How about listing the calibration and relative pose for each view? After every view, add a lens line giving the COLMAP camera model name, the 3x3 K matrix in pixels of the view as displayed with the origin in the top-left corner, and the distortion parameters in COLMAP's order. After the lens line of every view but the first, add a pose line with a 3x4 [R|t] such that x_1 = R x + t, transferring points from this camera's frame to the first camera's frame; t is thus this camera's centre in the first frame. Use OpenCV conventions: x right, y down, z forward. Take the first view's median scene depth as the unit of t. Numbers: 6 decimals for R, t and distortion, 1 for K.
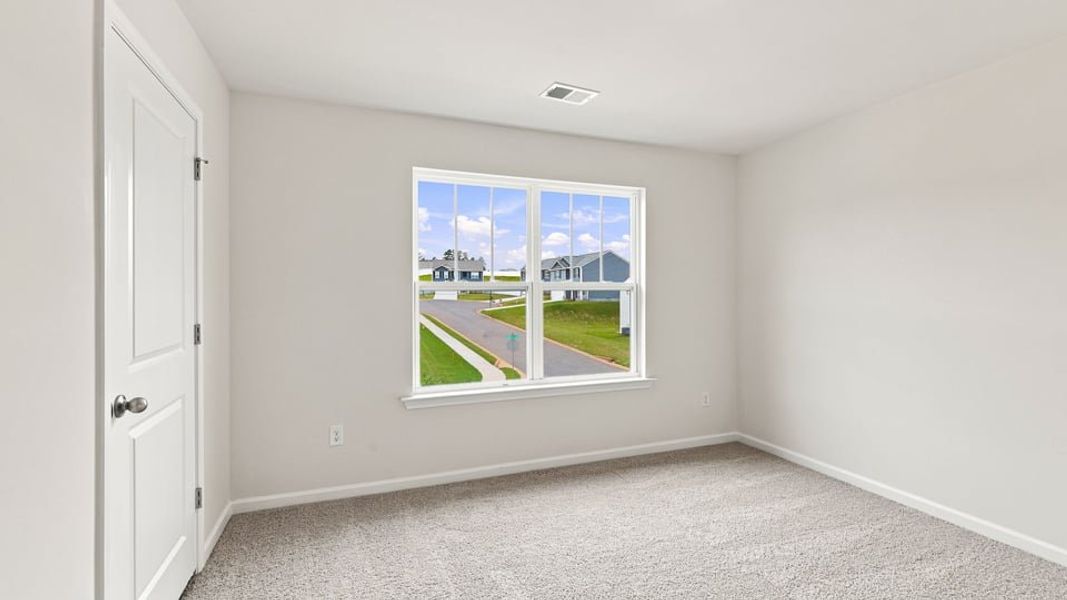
lens RADIAL K [[476.7, 0, 559.2], [0, 476.7, 304.9], [0, 0, 1]] dist [0.015557, -0.000278]
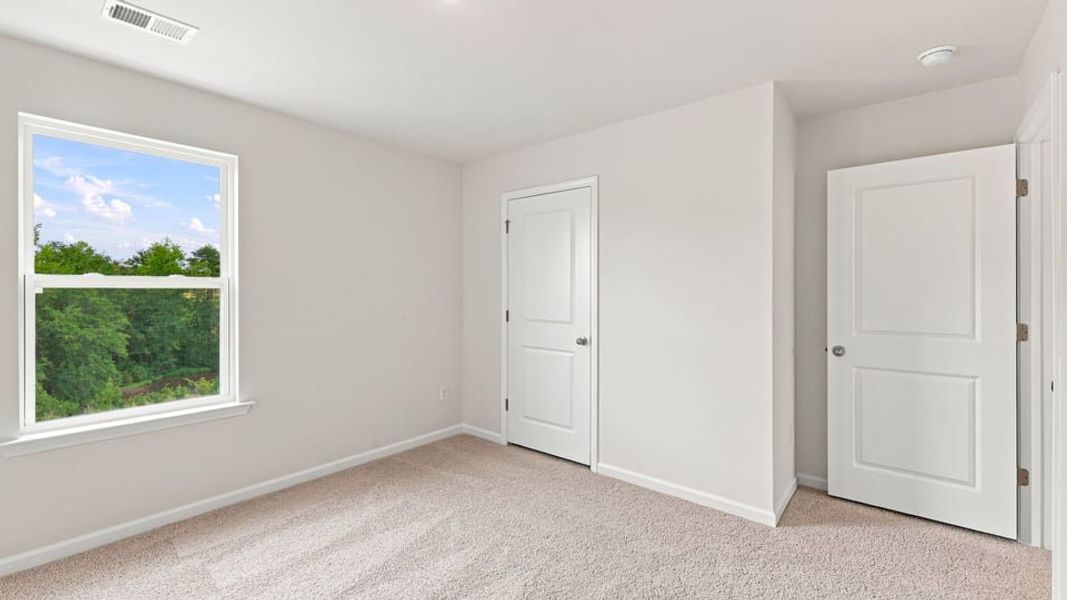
lens RADIAL K [[476.7, 0, 537.2], [0, 476.7, 290.6], [0, 0, 1]] dist [0.015557, -0.000278]
pose [[0.882120, -0.003035, 0.471016, 0.095239], [0.013493, 0.999732, -0.018829, -0.002091], [-0.470832, 0.022965, 0.881924, 0.035478]]
